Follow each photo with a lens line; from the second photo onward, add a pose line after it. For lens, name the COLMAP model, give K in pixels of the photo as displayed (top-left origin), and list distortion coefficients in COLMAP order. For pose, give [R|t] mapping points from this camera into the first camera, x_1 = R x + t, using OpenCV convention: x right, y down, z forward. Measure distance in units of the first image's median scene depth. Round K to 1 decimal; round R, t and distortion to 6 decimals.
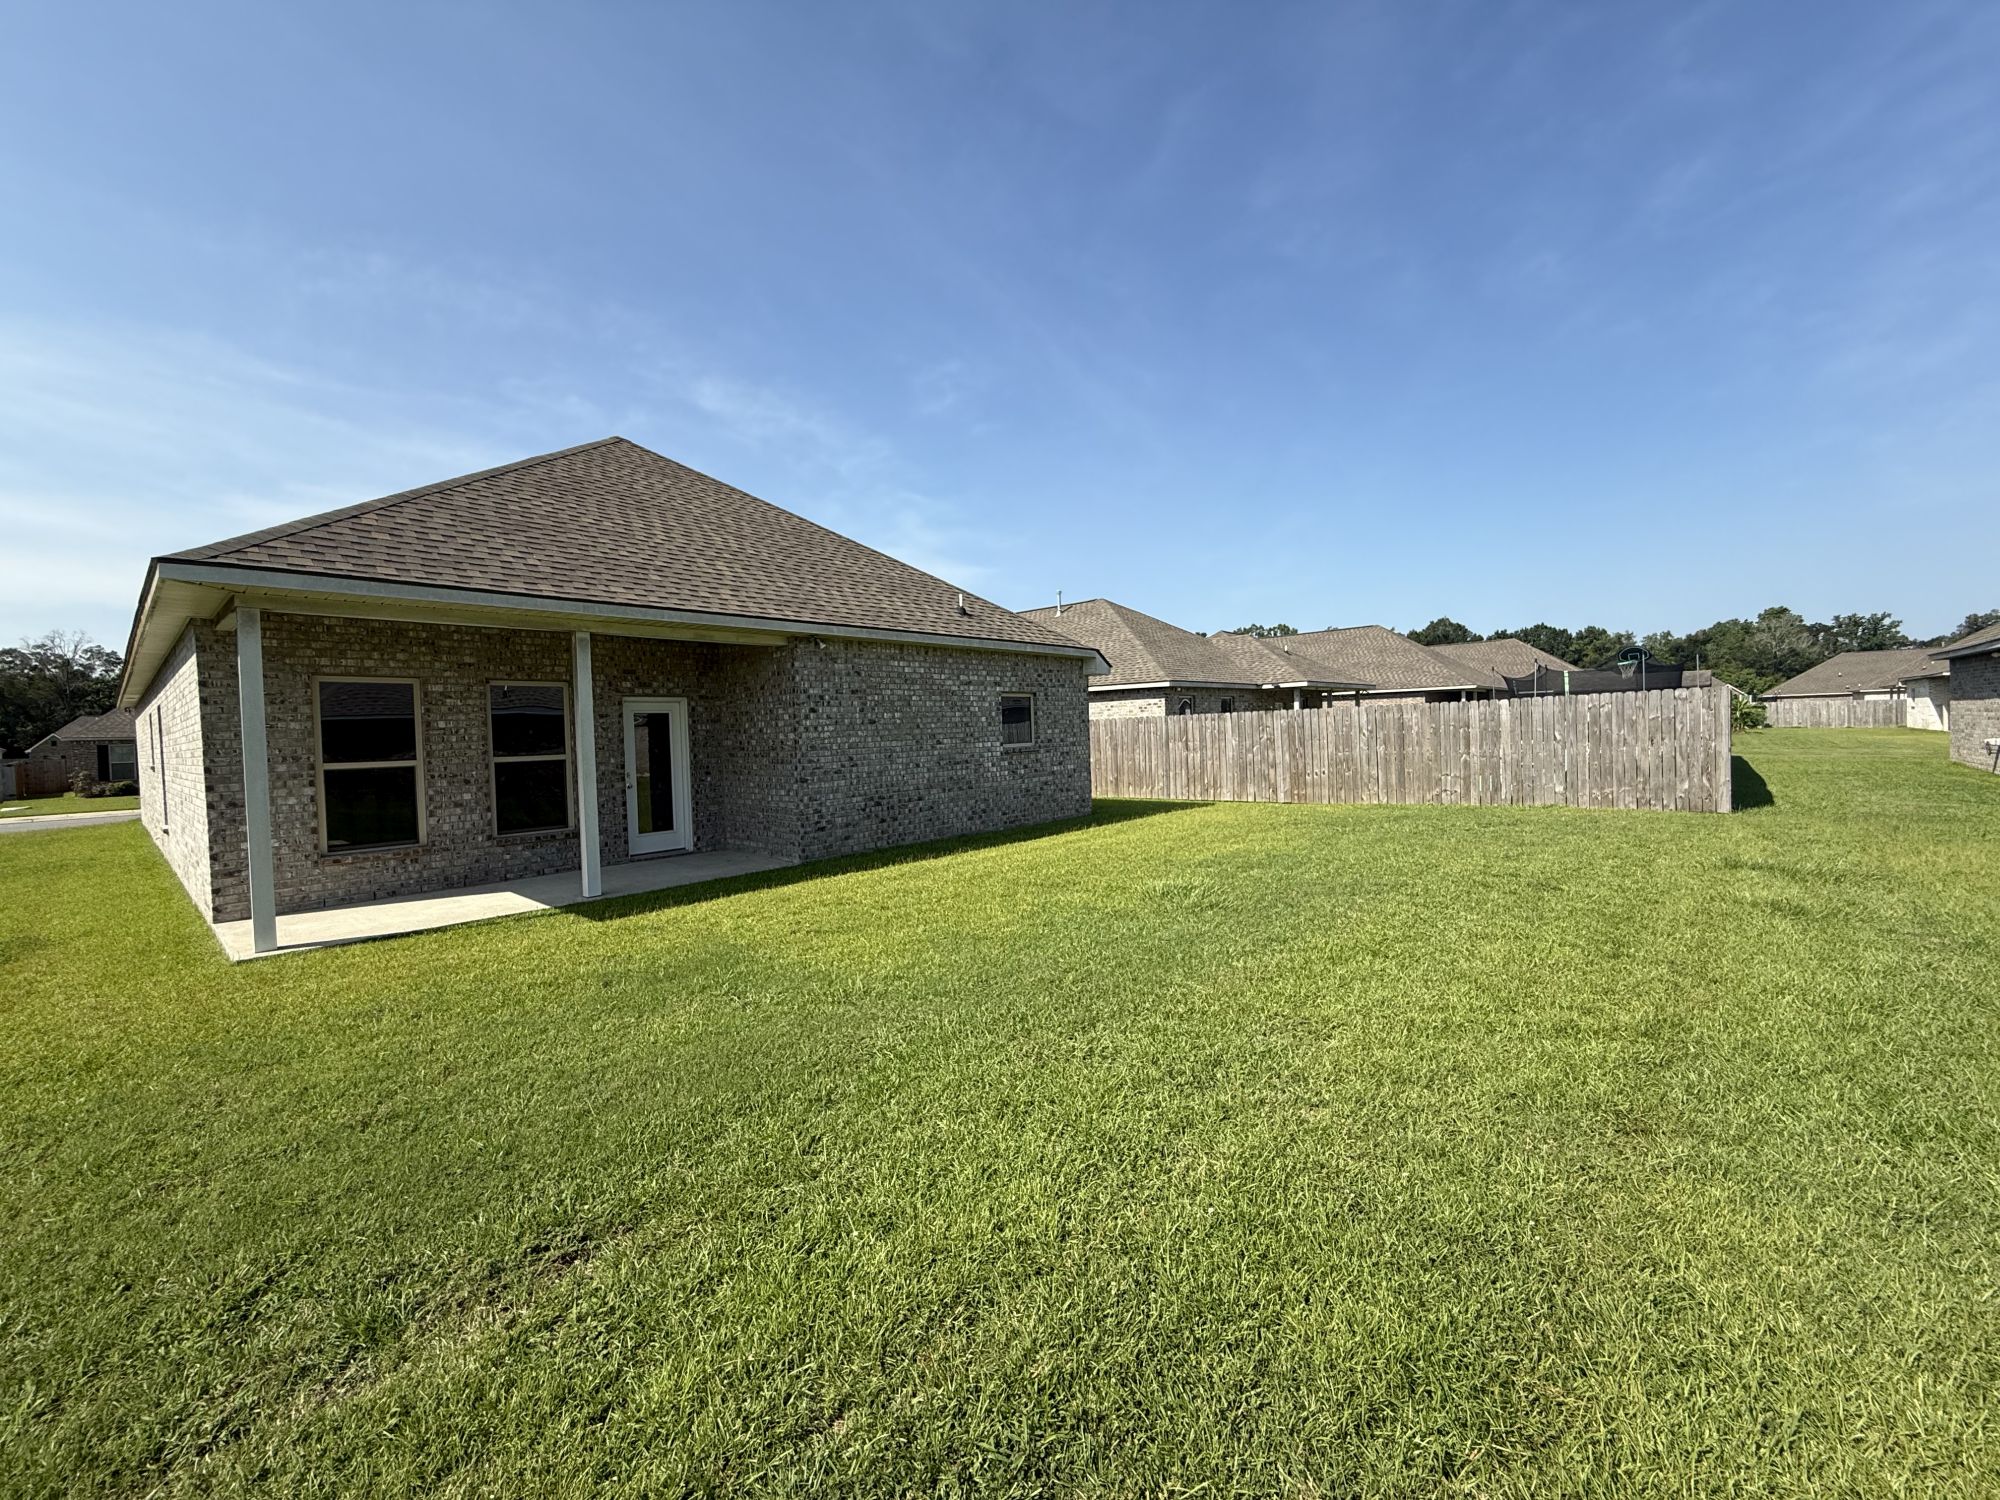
lens RADIAL K [[795.4, 0, 1007.9], [0, 795.4, 750.4], [0, 0, 1]] dist [-0.002690, -0.000665]
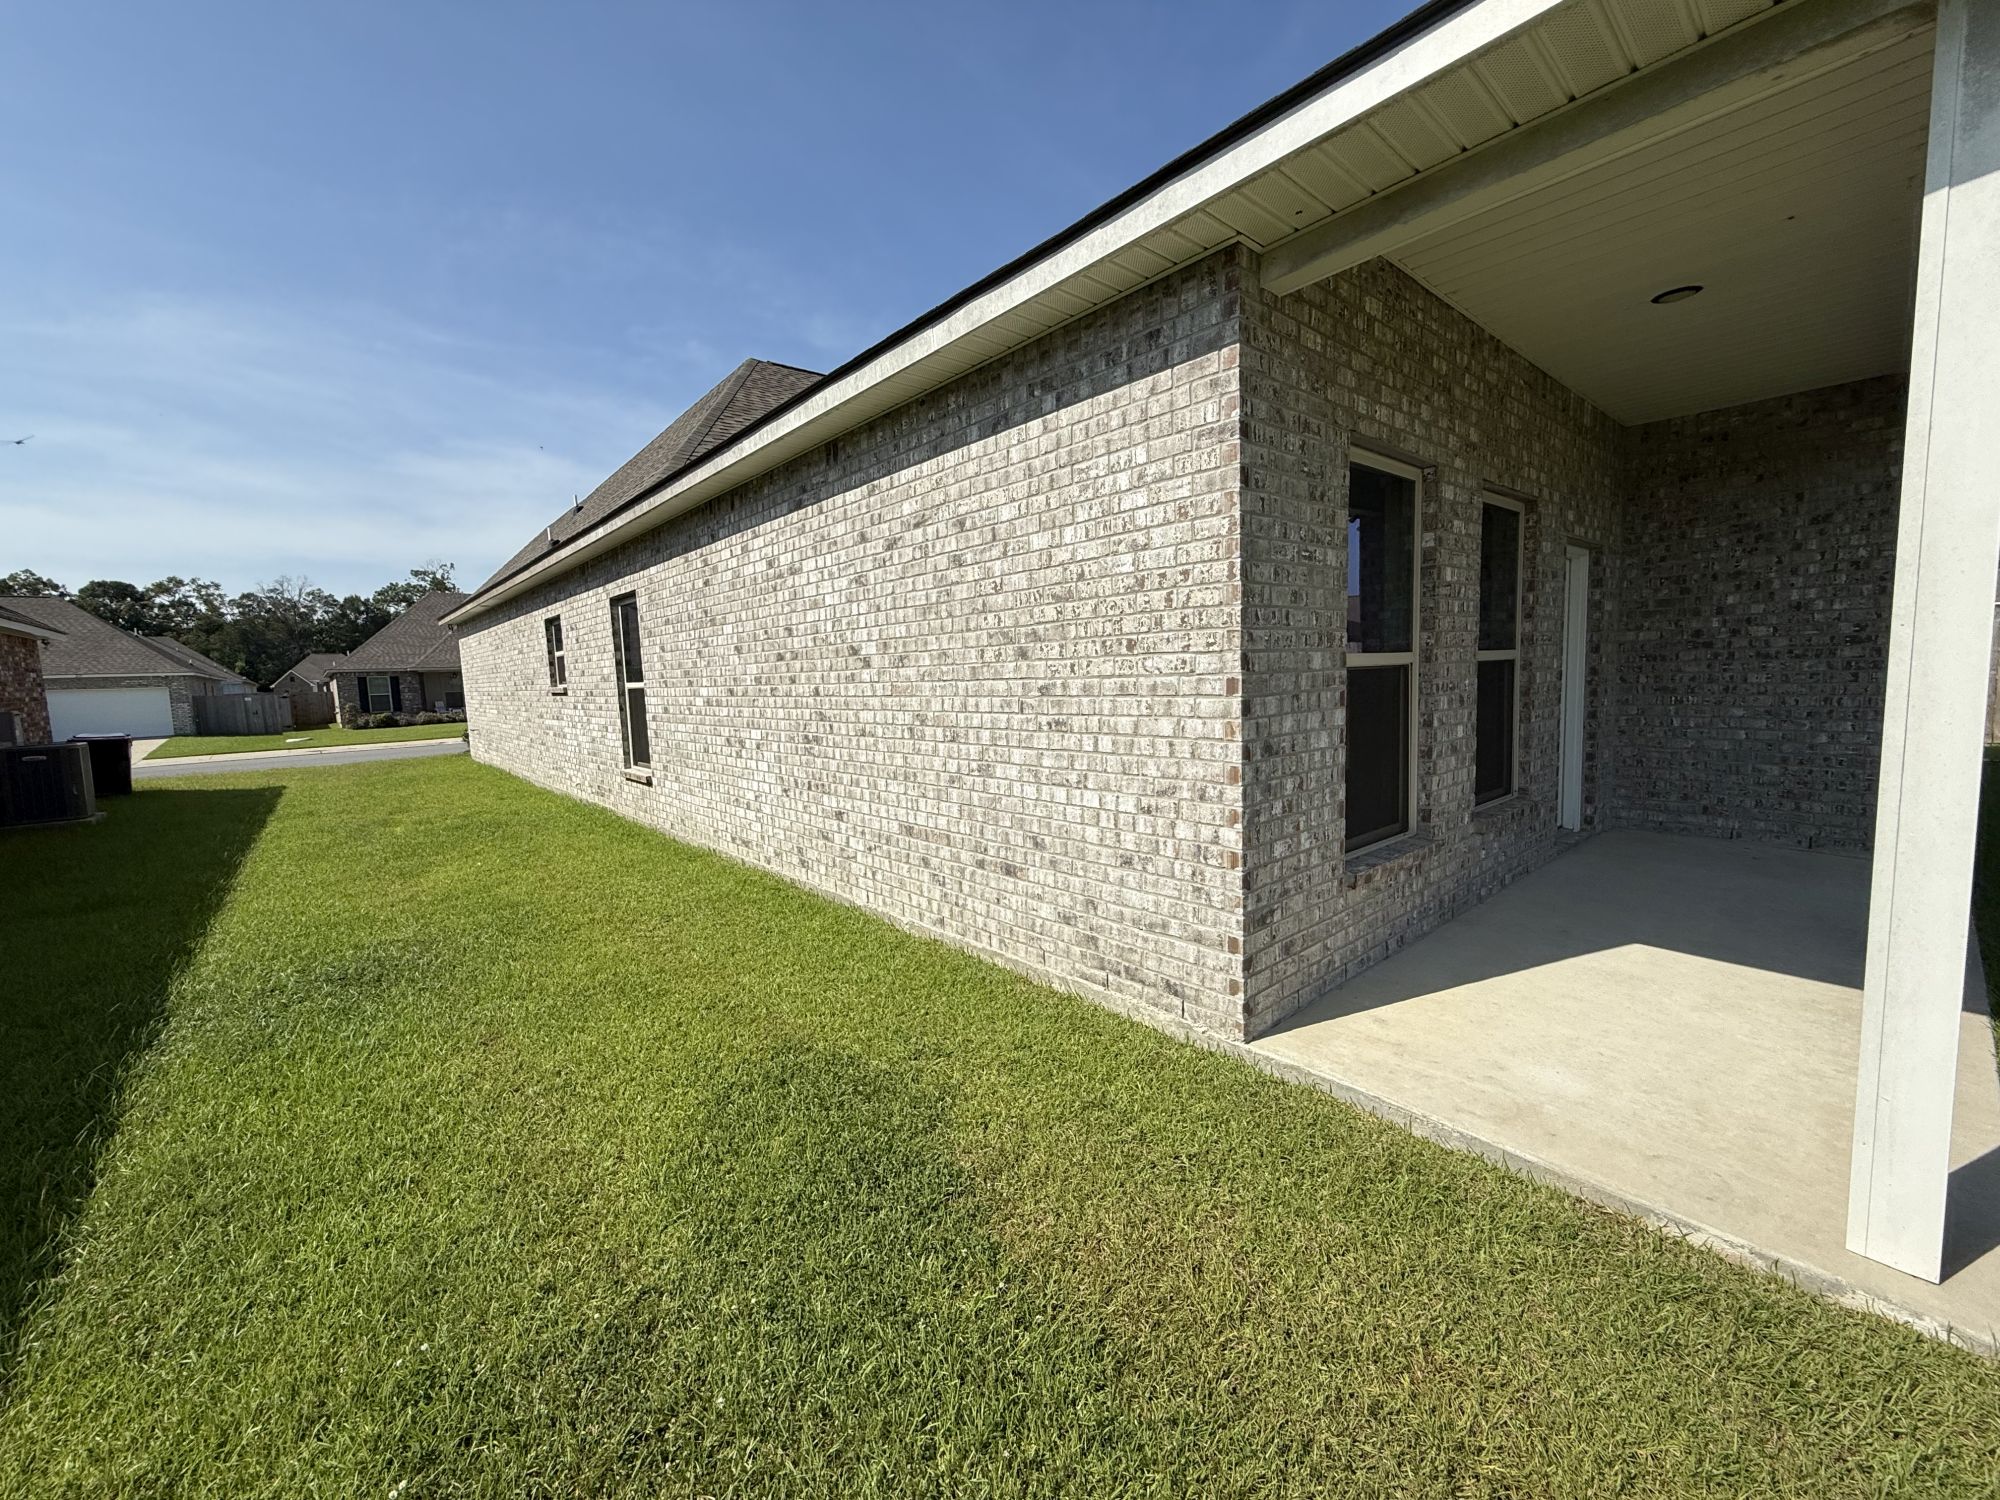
lens RADIAL K [[795.4, 0, 998.2], [0, 795.4, 748.4], [0, 0, 1]] dist [-0.002690, -0.000665]
pose [[0.990209, 0.010921, -0.139164, -0.760160], [-0.000384, 0.997145, 0.075516, 0.027283], [0.139591, -0.074723, 0.987386, 0.421249]]
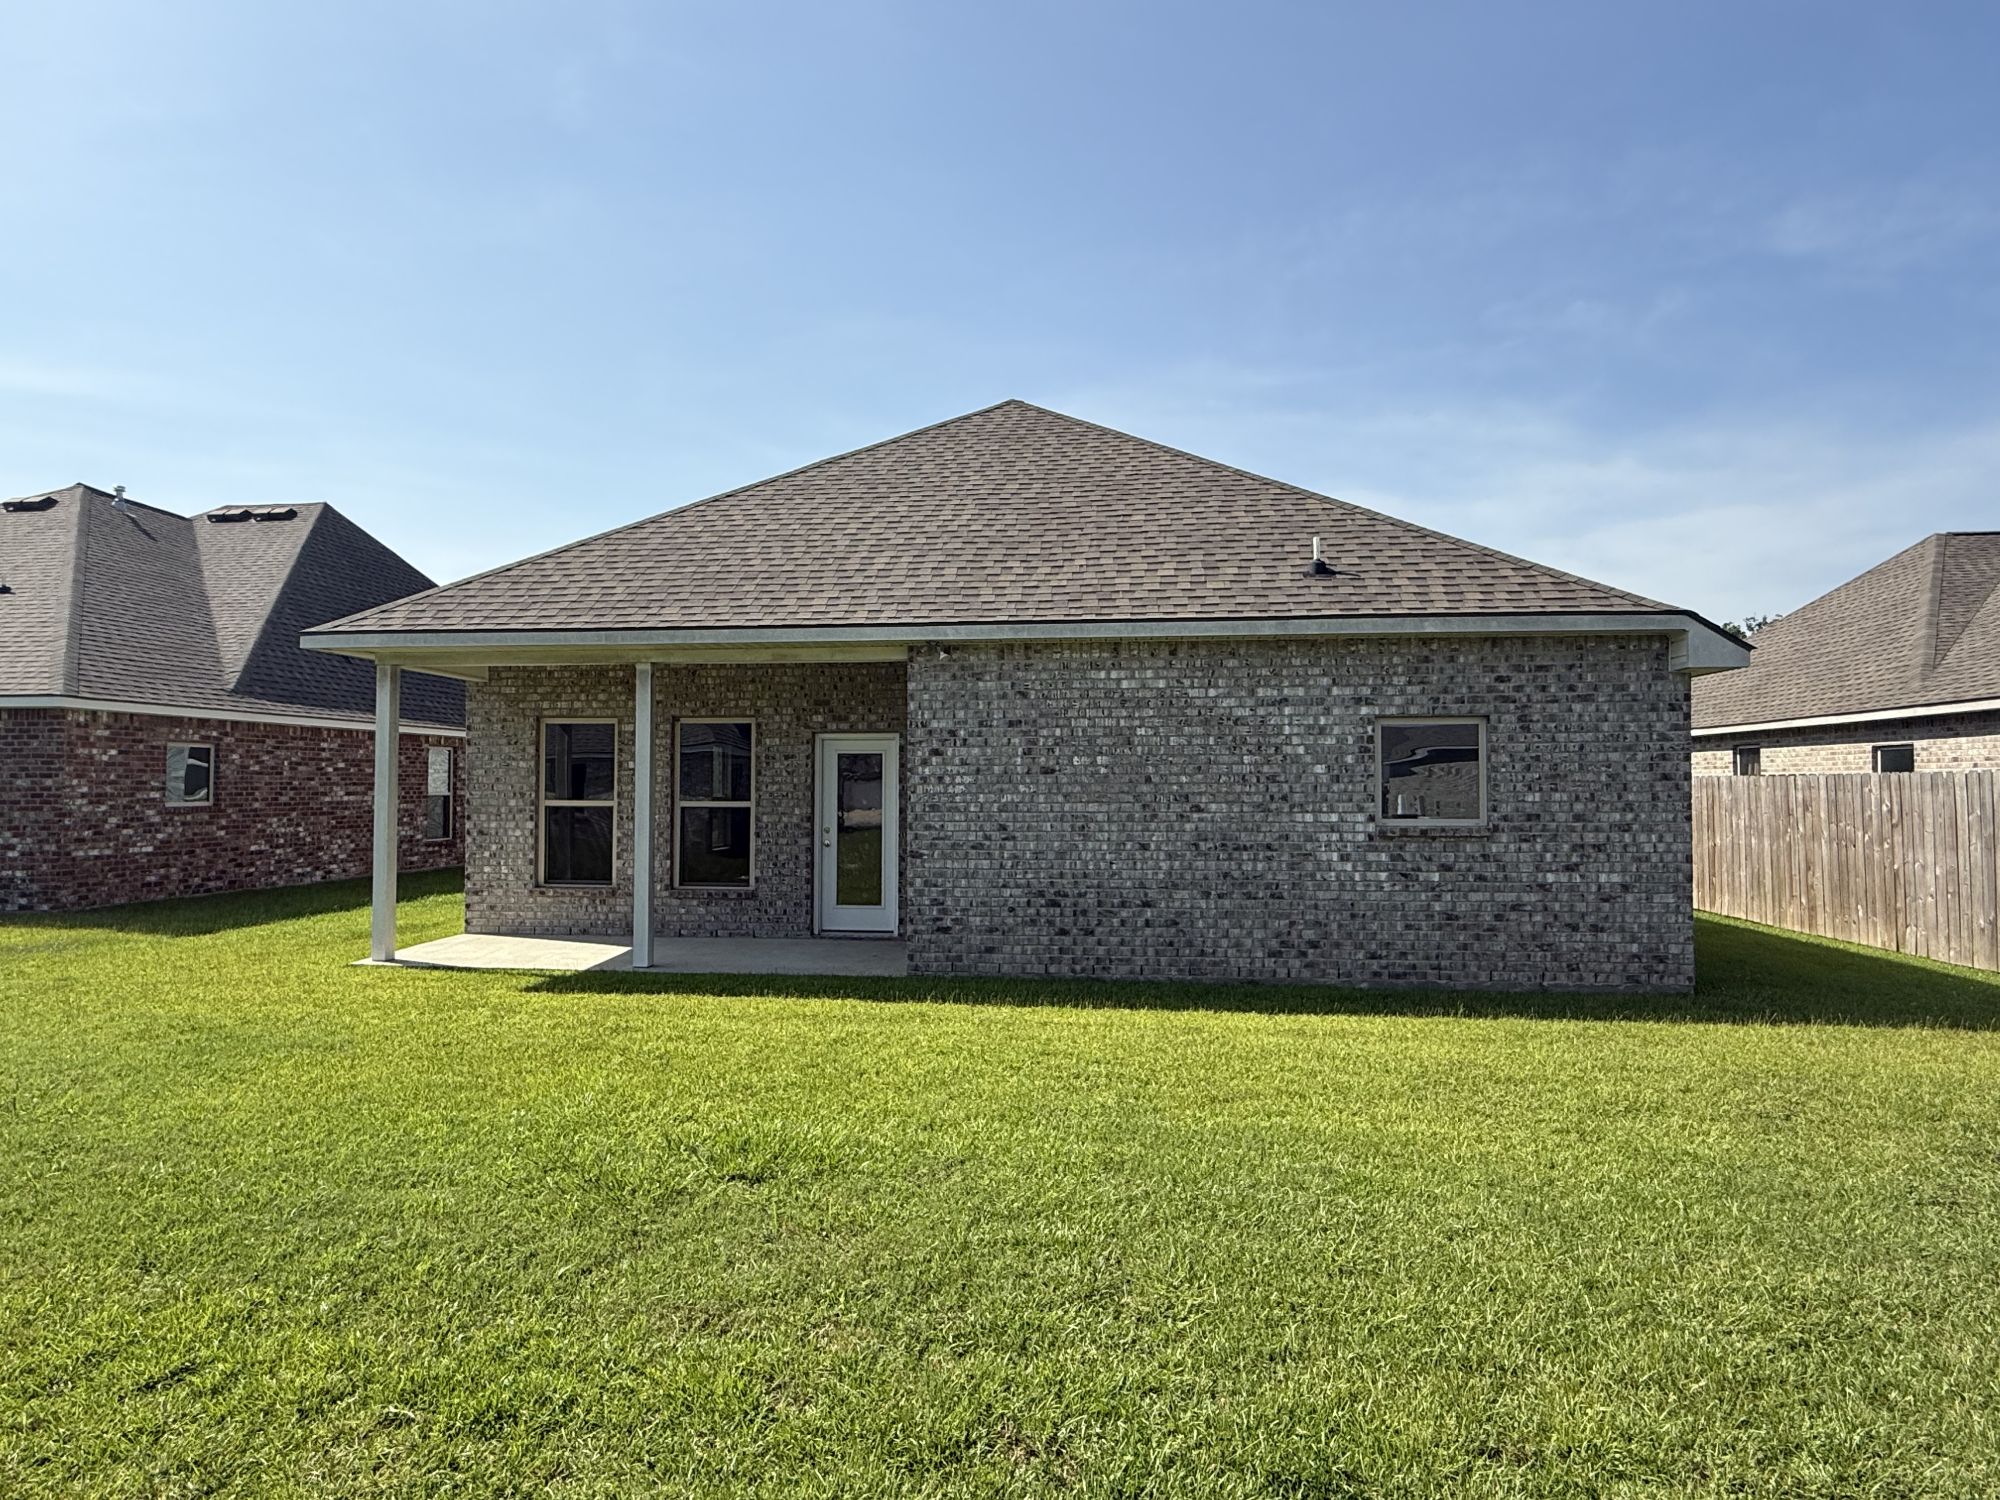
lens RADIAL K [[1140.4, 0, 993.1], [0, 1140.4, 745.8], [0, 0, 1]] dist [-0.000012, -0.000849]
pose [[0.564150, 0.003547, -0.825665, 0.577425], [-0.040679, 0.998896, -0.023504, -0.034510], [0.824670, 0.046847, 0.563671, 0.485146]]
